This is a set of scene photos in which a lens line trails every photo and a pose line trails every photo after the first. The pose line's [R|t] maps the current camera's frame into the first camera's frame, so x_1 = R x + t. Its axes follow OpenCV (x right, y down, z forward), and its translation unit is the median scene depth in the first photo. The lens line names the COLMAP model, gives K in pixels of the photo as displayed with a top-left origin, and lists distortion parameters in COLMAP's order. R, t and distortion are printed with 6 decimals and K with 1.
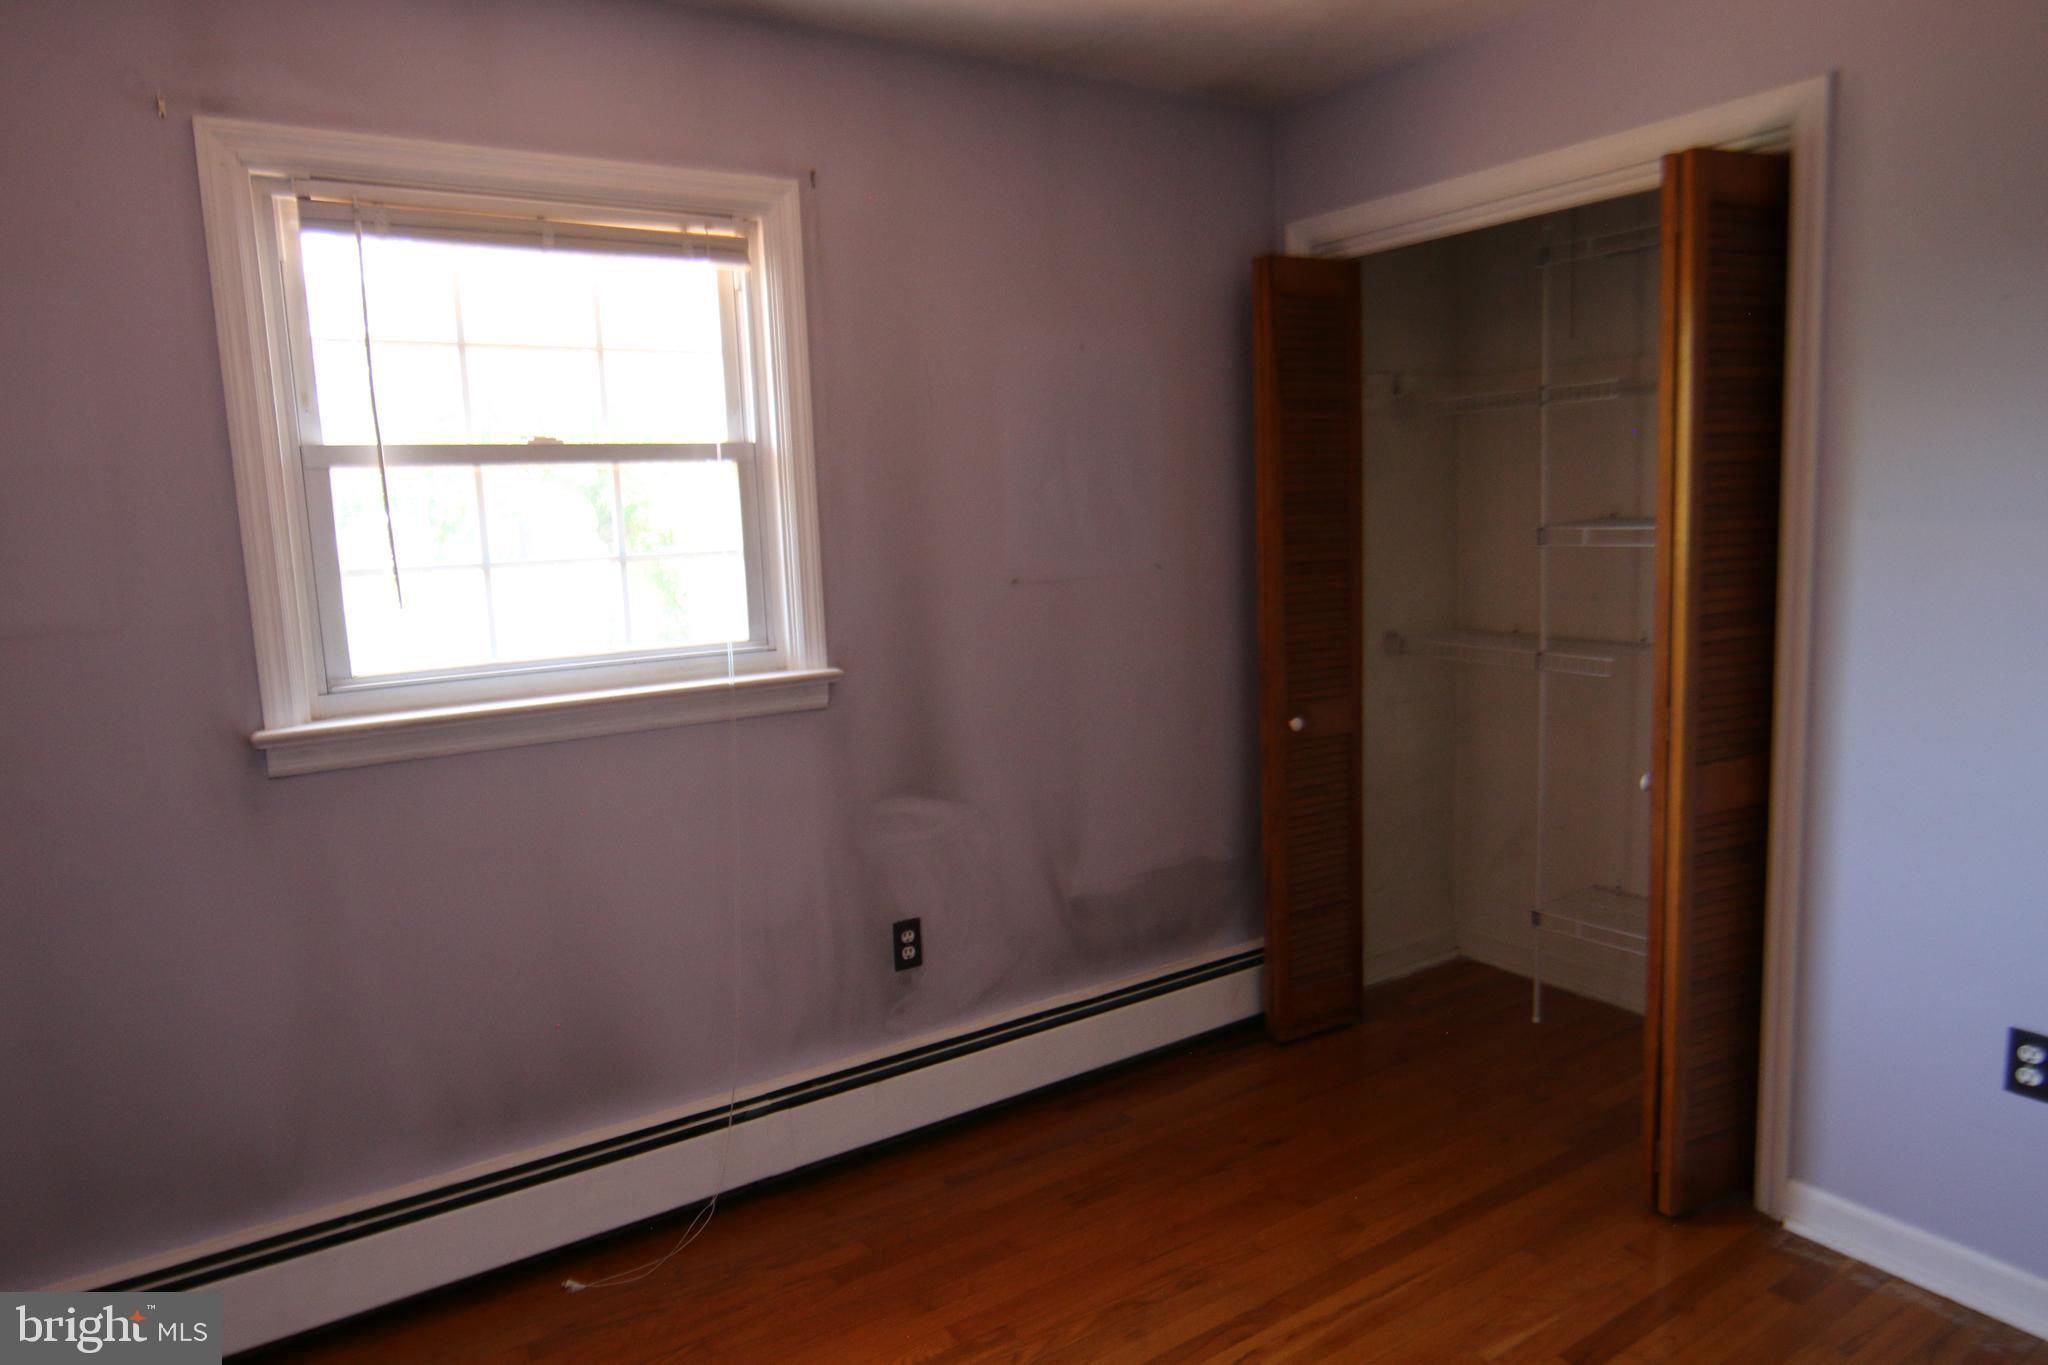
lens RADIAL K [[1298.3, 0, 1024.0], [0, 1298.3, 682.5], [0, 0, 1]] dist [-0.014596, 0.001387]
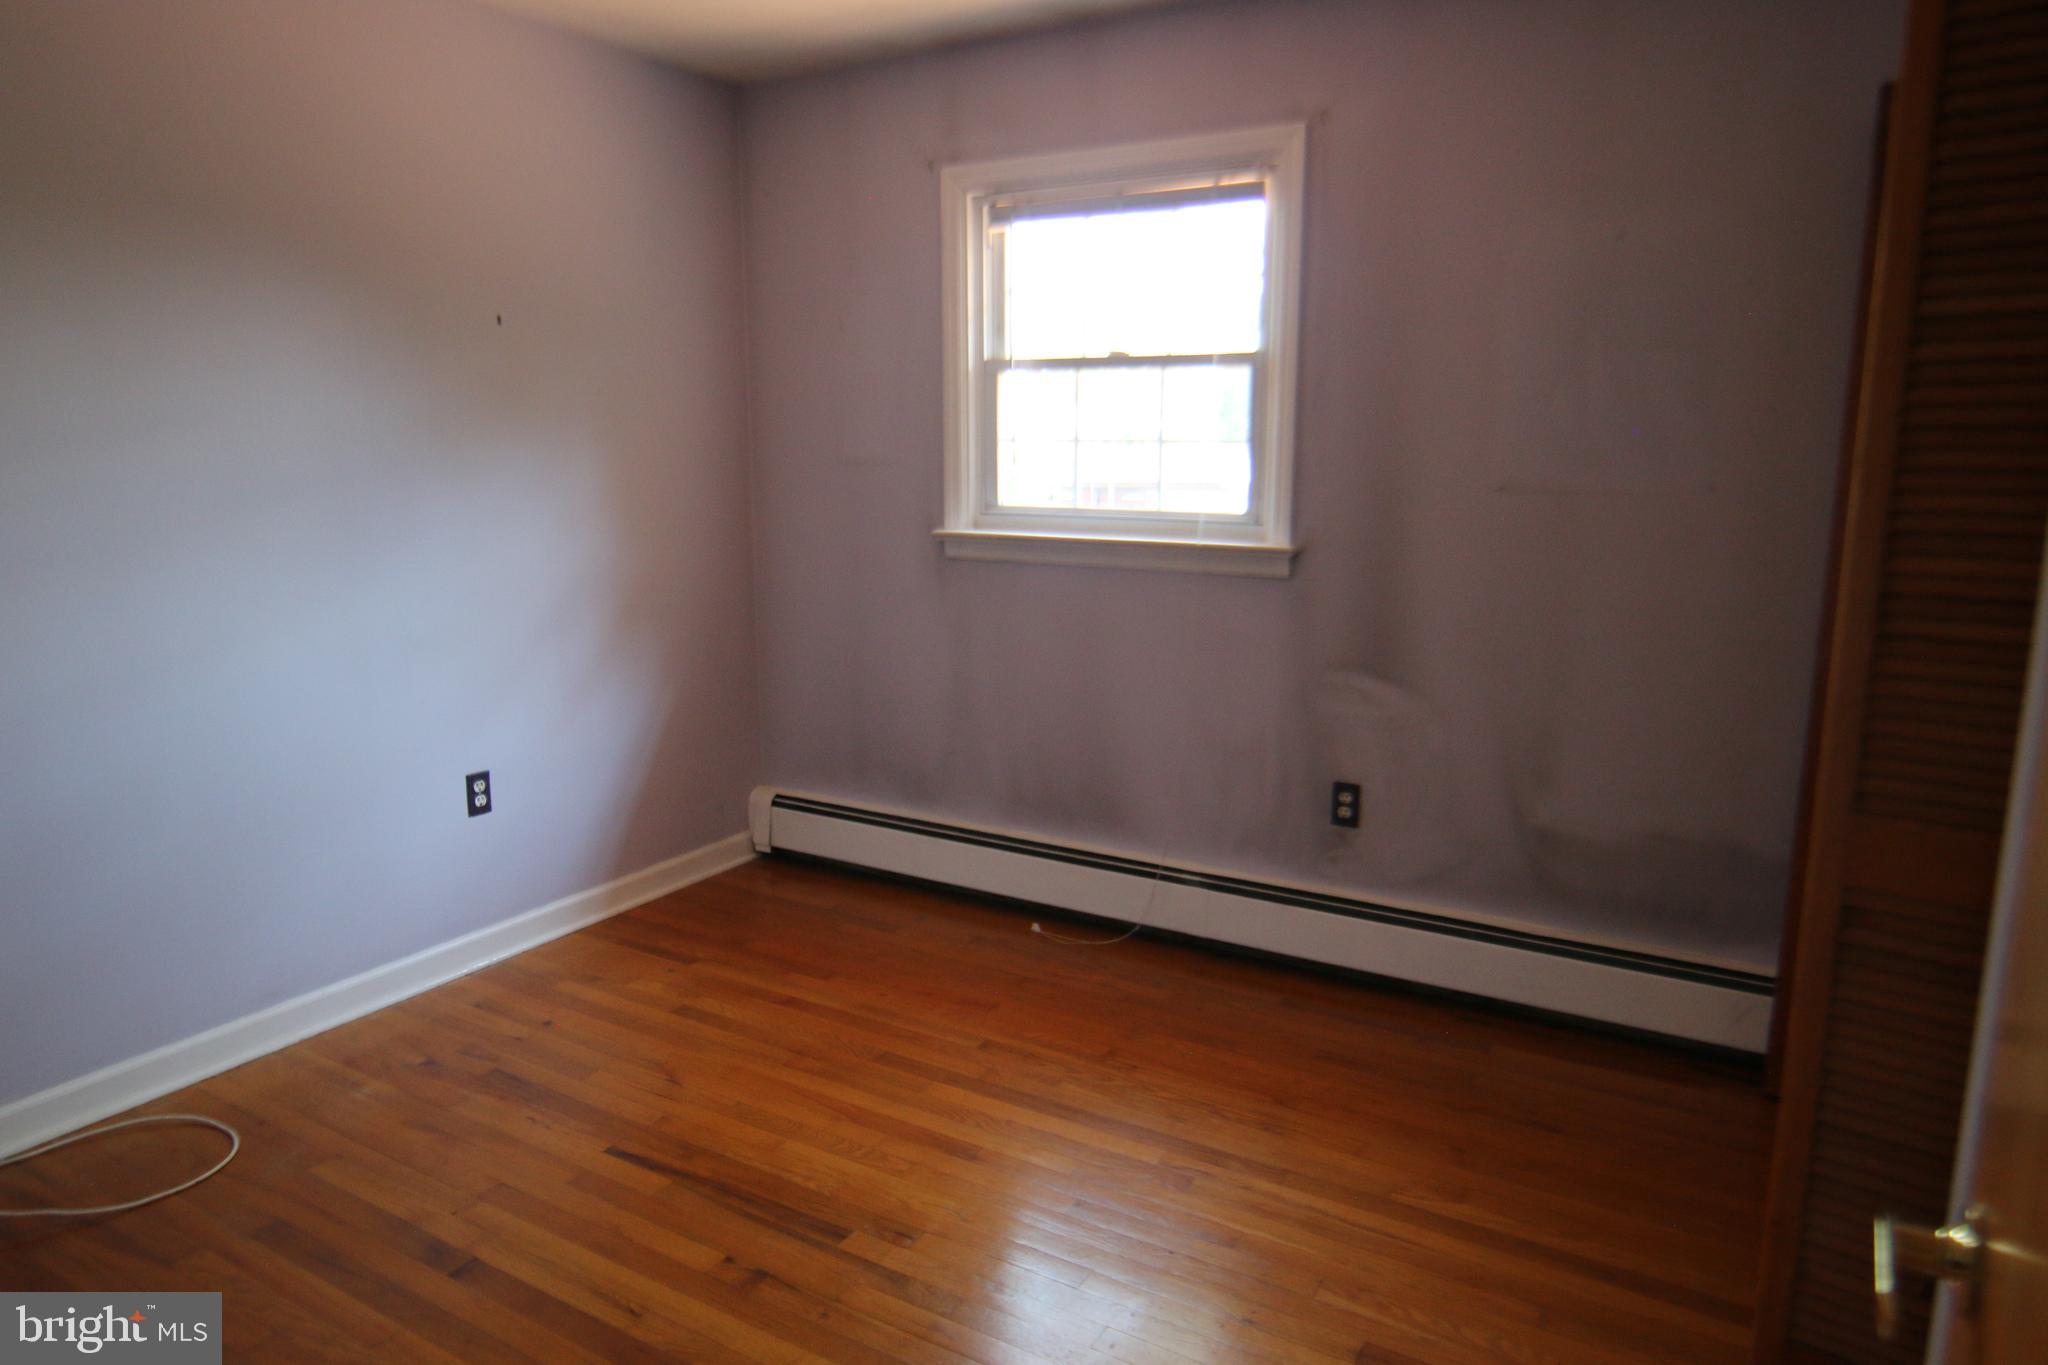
lens RADIAL K [[1327.8, 0, 1024.0], [0, 1327.8, 682.5], [0, 0, 1]] dist [-0.033493, 0.000189]
pose [[0.422397, 0.207954, -0.882233, 0.868242], [-0.135477, 0.976877, 0.165399, -0.057226], [0.896229, 0.049658, 0.440803, 0.275633]]
